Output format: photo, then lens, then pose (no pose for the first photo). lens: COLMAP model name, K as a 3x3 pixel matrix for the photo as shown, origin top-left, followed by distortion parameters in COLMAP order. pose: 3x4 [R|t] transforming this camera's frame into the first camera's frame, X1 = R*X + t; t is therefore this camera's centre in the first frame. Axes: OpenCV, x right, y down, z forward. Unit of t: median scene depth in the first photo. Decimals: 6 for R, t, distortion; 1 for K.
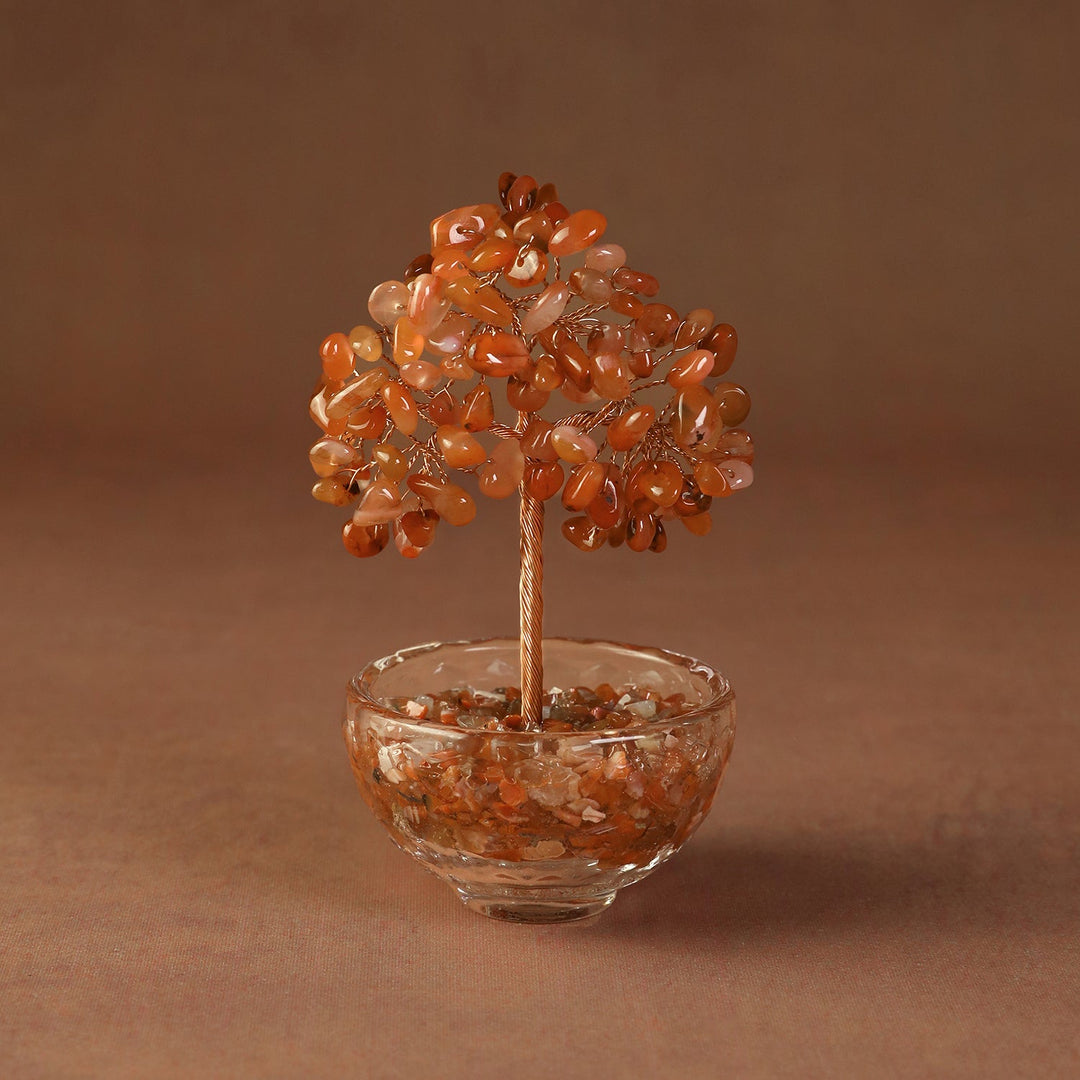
lens RADIAL K [[3159.9, 0, 548.4], [0, 3159.9, 537.3], [0, 0, 1]] dist [0.728570, 0.000000]
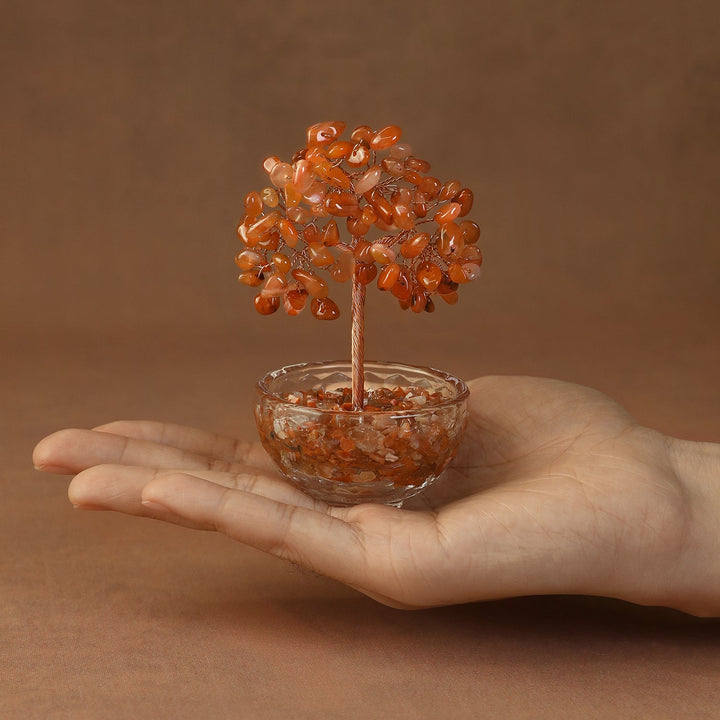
lens RADIAL K [[2106.6, 0, 355.0], [0, 2106.6, 359.2], [0, 0, 1]] dist [0.728570, 0.000000]
pose [[0.999970, 0.007554, 0.001668, -0.009318], [-0.007592, 0.999679, 0.024181, 0.001936], [-0.001484, -0.024193, 0.999706, -0.211667]]
